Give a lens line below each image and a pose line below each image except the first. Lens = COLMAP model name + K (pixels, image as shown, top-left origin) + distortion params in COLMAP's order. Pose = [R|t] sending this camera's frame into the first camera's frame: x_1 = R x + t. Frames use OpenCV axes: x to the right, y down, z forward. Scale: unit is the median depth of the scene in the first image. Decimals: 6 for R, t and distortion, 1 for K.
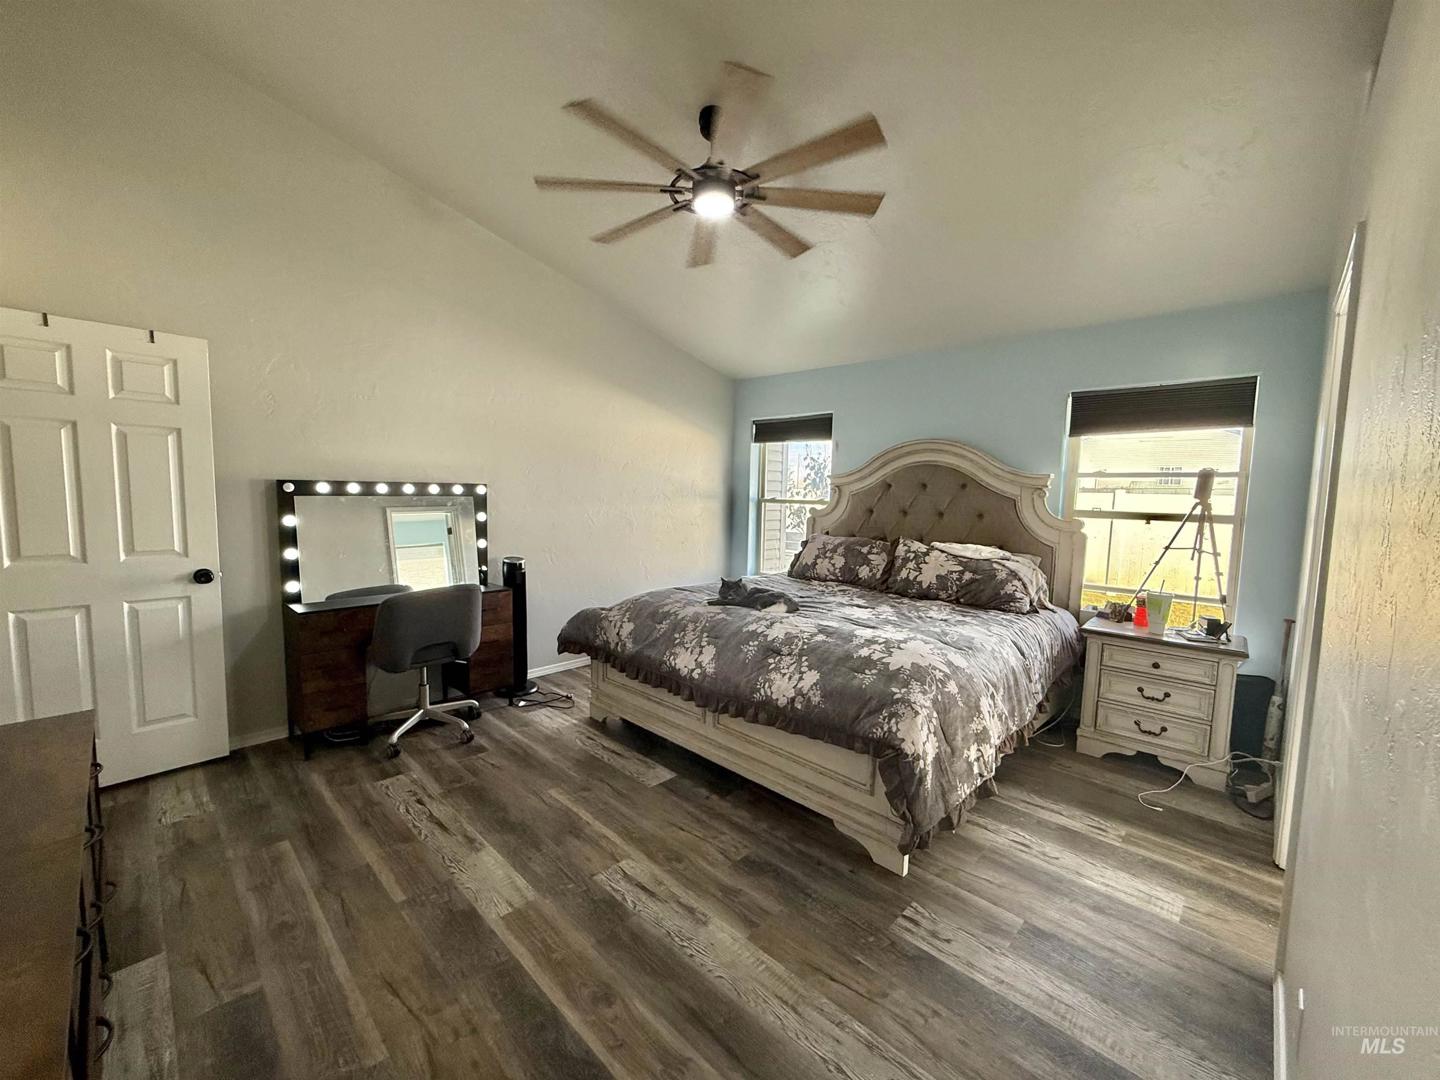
lens RADIAL K [[576.1, 0, 720.0], [0, 576.1, 540.0], [0, 0, 1]] dist [0.001906, -0.000062]
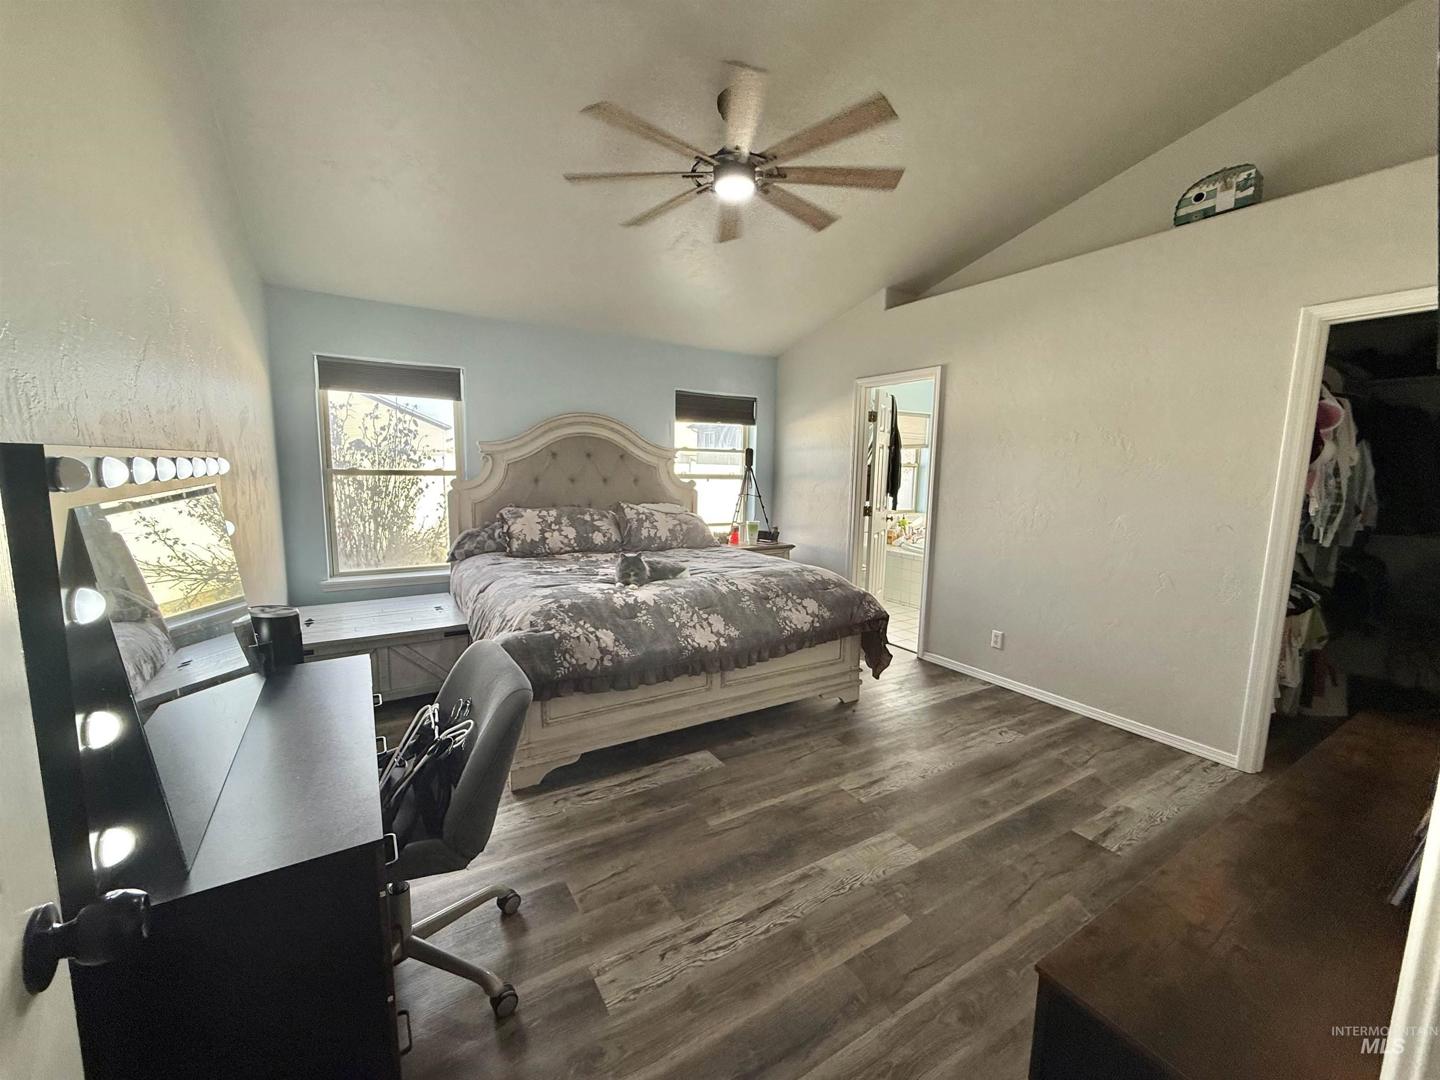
lens RADIAL K [[576.1, 0, 720.0], [0, 576.1, 540.0], [0, 0, 1]] dist [0.001906, -0.000062]
pose [[0.248935, -0.137854, 0.958659, -0.900764], [0.070568, 0.989769, 0.124004, -0.071738], [-0.965946, 0.036782, 0.256116, 0.648778]]
